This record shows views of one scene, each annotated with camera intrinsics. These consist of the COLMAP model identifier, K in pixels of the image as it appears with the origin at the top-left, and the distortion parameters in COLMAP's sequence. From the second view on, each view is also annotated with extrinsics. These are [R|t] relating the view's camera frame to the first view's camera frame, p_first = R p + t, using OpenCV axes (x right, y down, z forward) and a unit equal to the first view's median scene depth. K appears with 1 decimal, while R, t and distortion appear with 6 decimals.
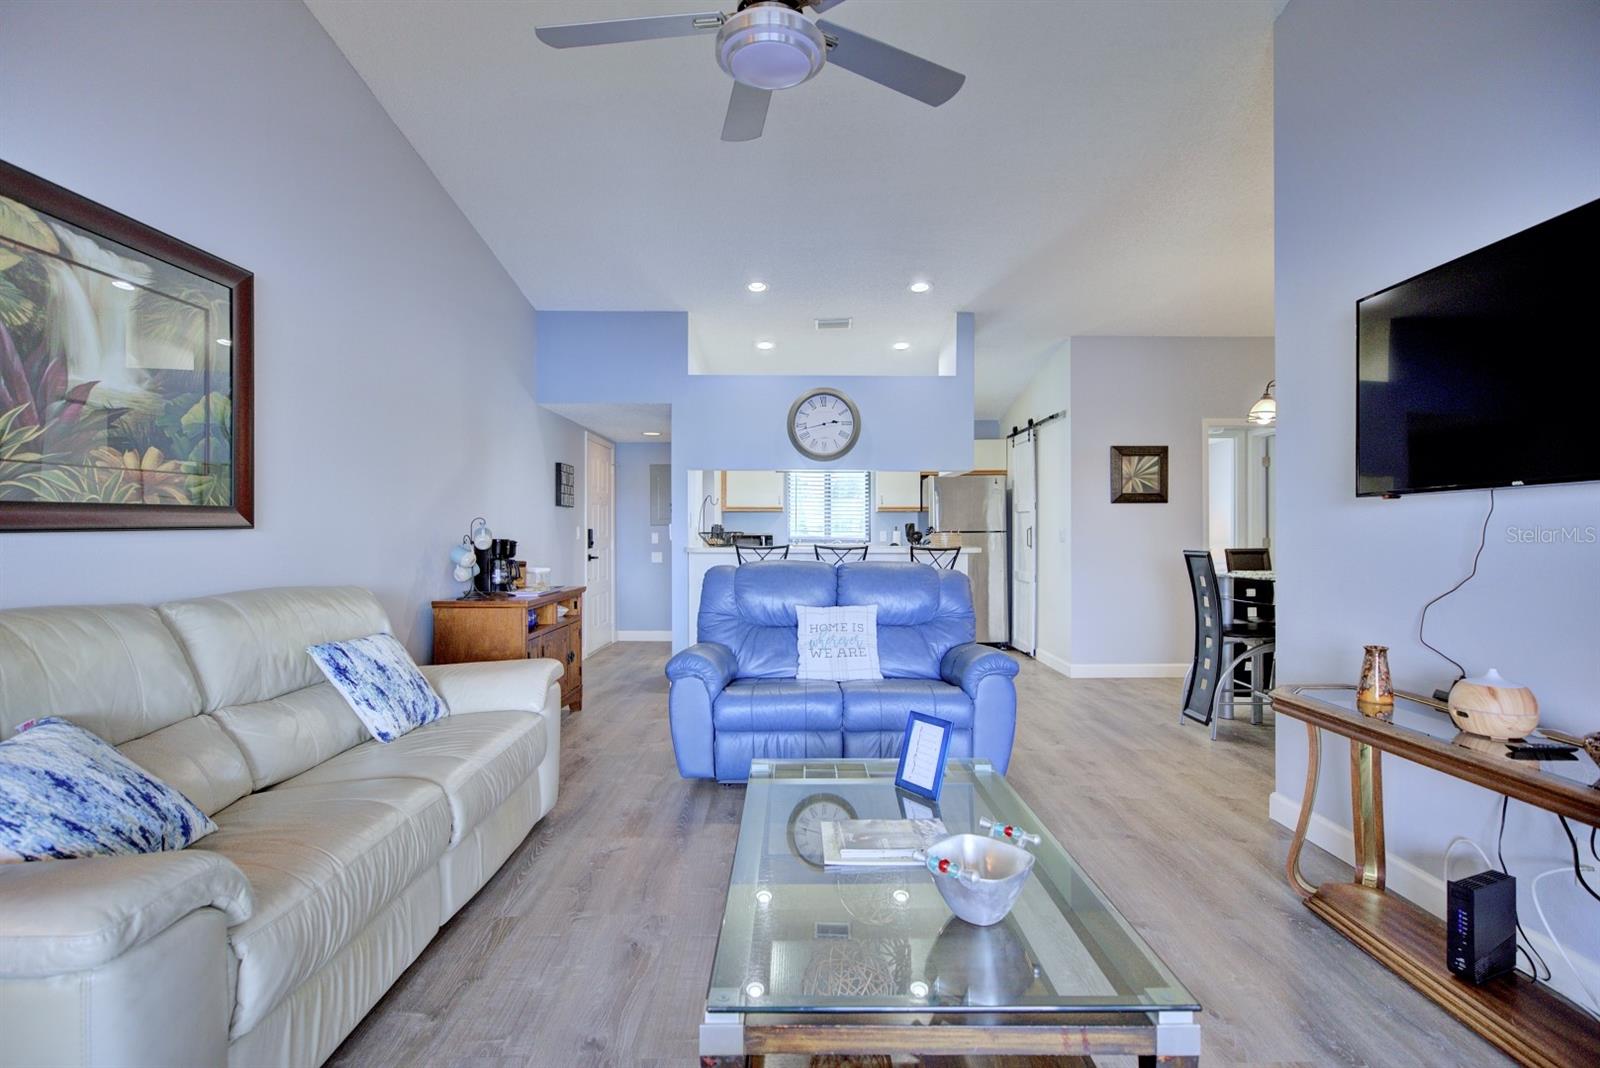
lens RADIAL K [[759.1, 0, 795.5], [0, 759.1, 531.8], [0, 0, 1]] dist [-0.002056, -0.000142]
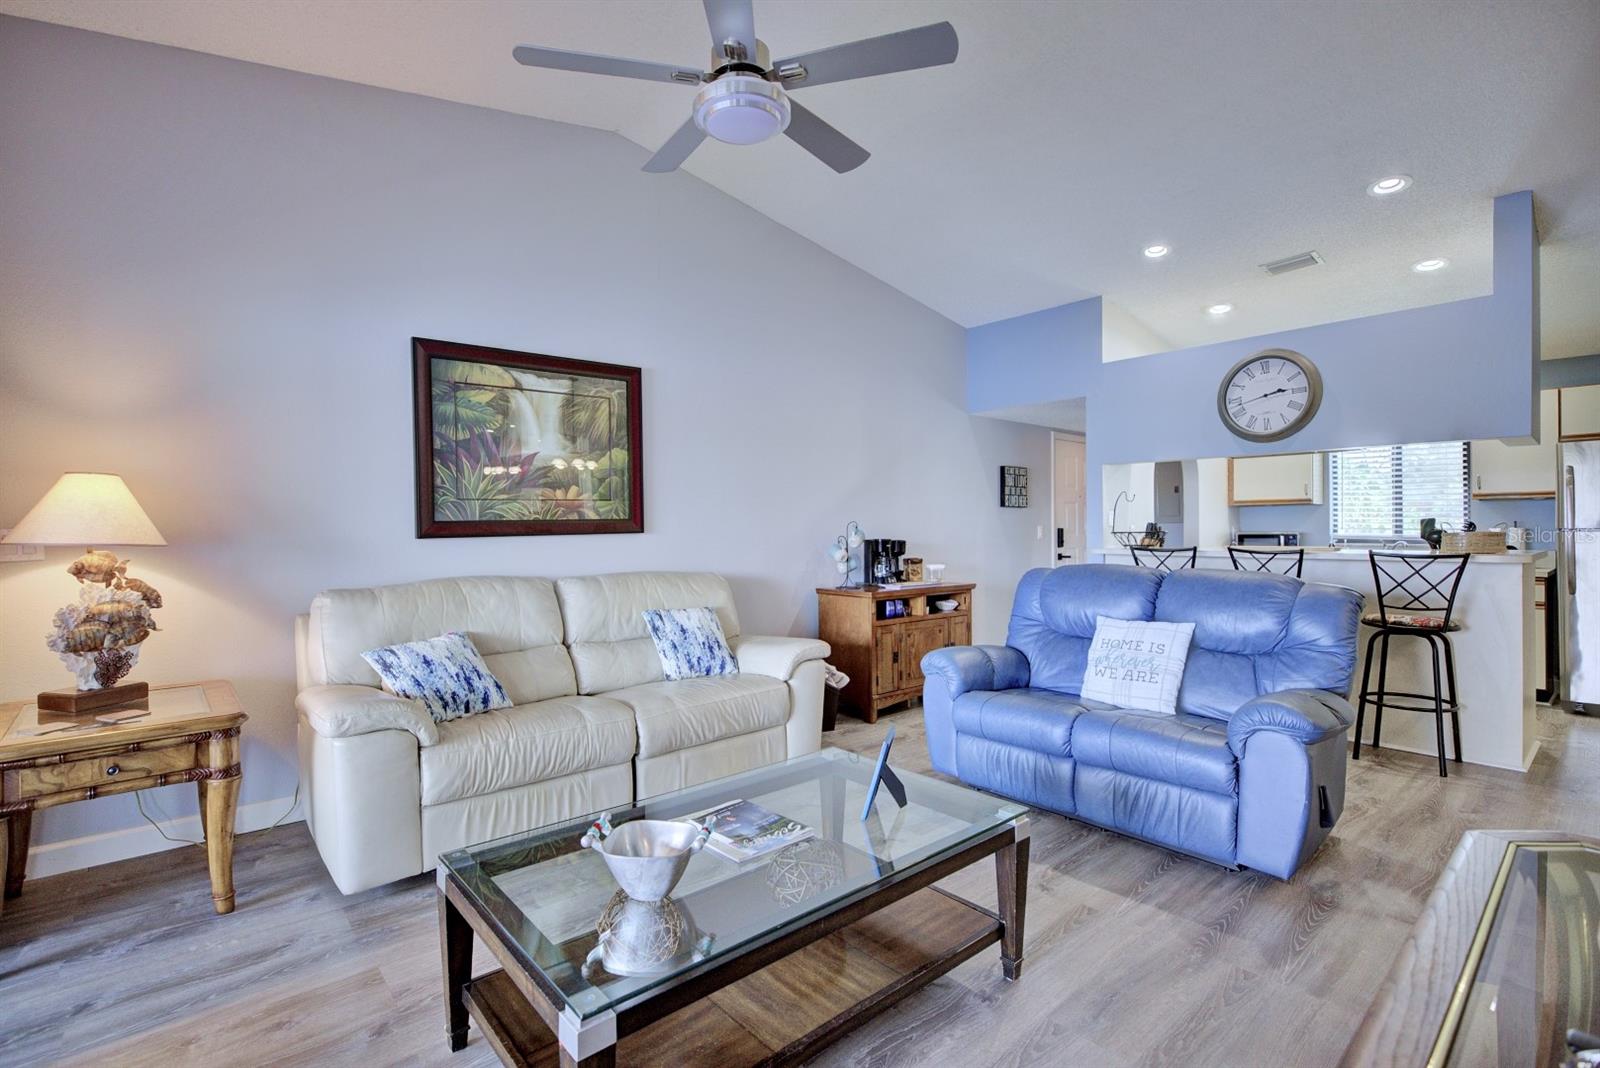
lens RADIAL K [[739.0, 0, 793.7], [0, 739.0, 532.2], [0, 0, 1]] dist [-0.004747, -0.000906]
pose [[0.652268, -0.002017, -0.757986, 0.433427], [0.006183, 0.999977, 0.002660, -0.005193], [0.757963, -0.006422, 0.652266, 0.171471]]
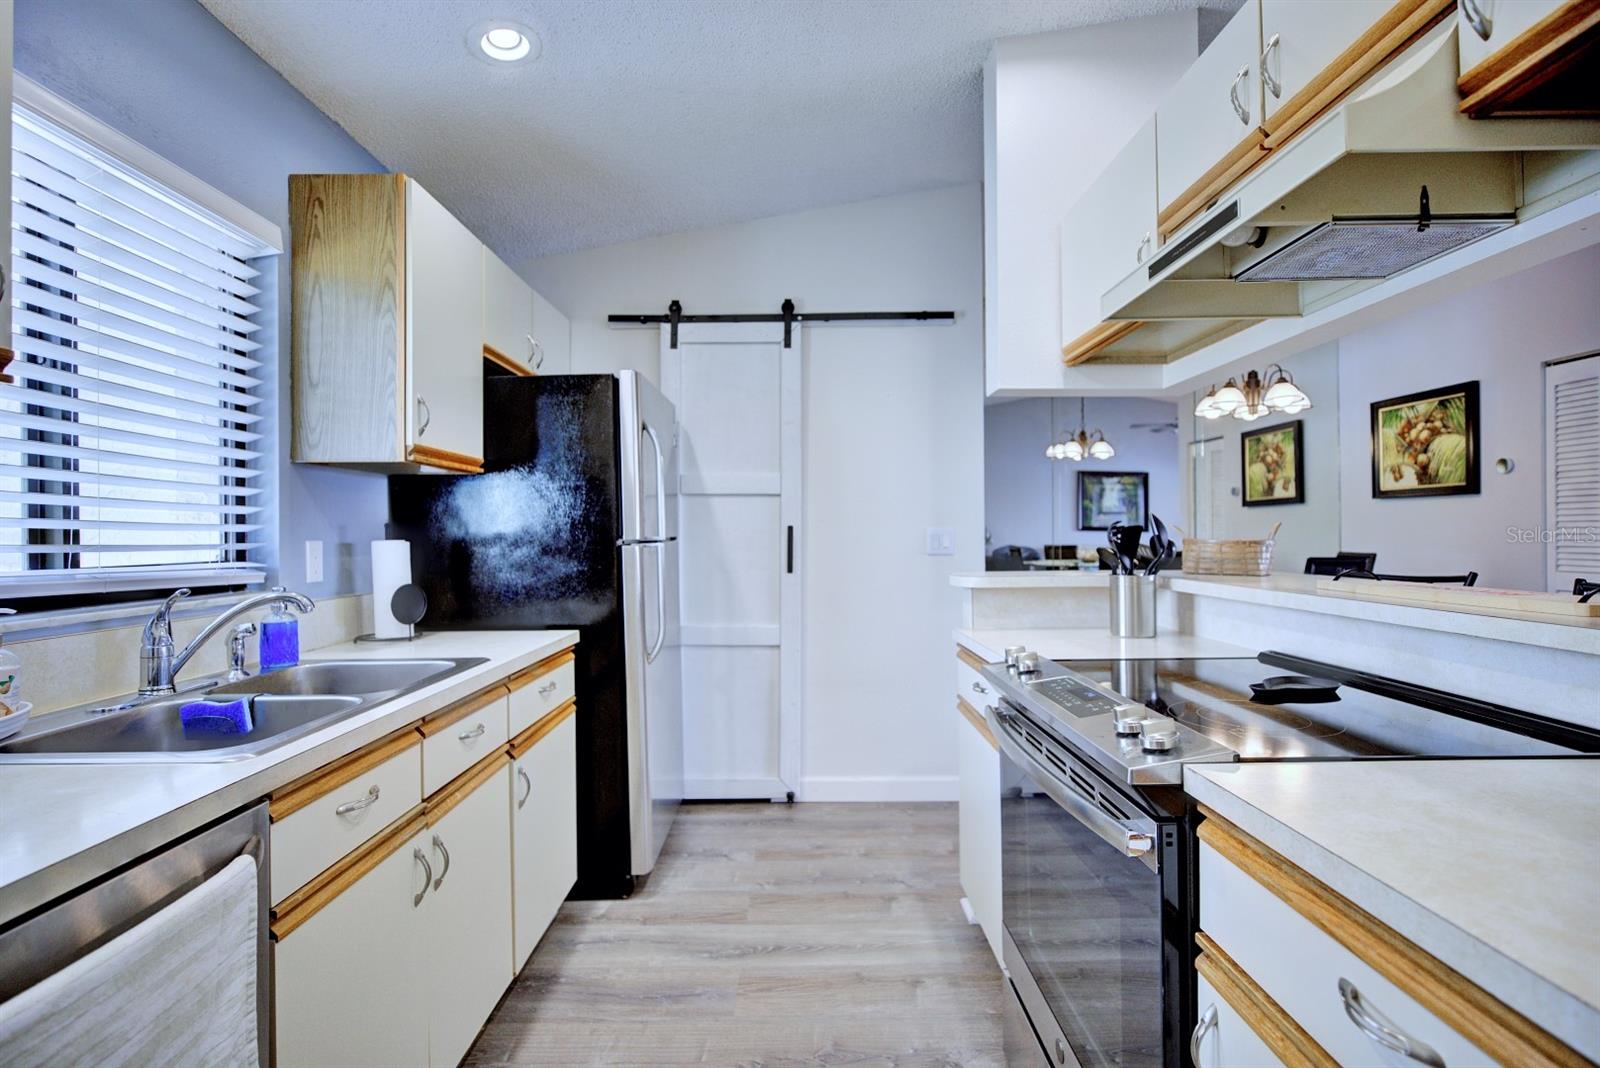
lens RADIAL K [[747.8, 0, 795.4], [0, 747.8, 531.9], [0, 0, 1]] dist [-0.004717, -0.000543]
pose [[-0.003617, -0.000671, 0.999993, -0.280792], [0.007041, 0.999975, 0.000697, -0.006178], [-0.999969, 0.007043, -0.003612, 1.772473]]
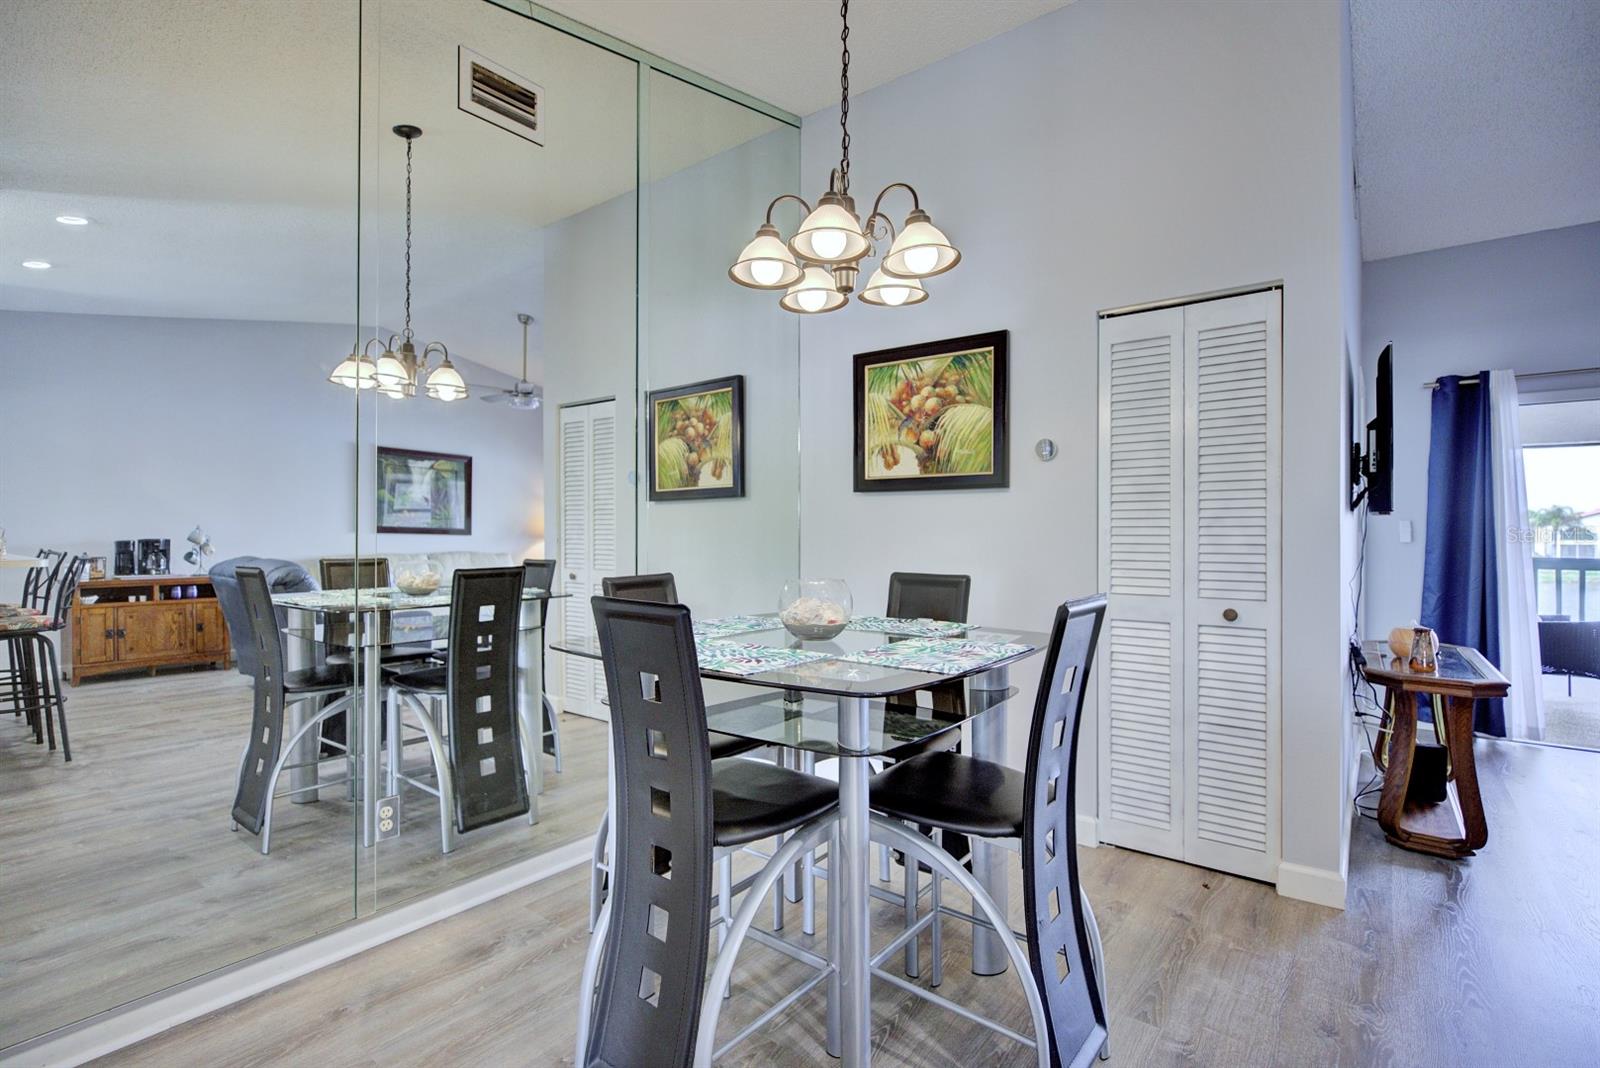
lens RADIAL K [[749.1, 0, 812.9], [0, 749.1, 530.2], [0, 0, 1]] dist [-0.002867, -0.000574]
pose [[-0.795133, -0.001309, 0.606434, 0.471726], [-0.003855, 0.999988, -0.002896, -0.005539], [-0.606423, -0.004641, -0.795129, 1.532861]]
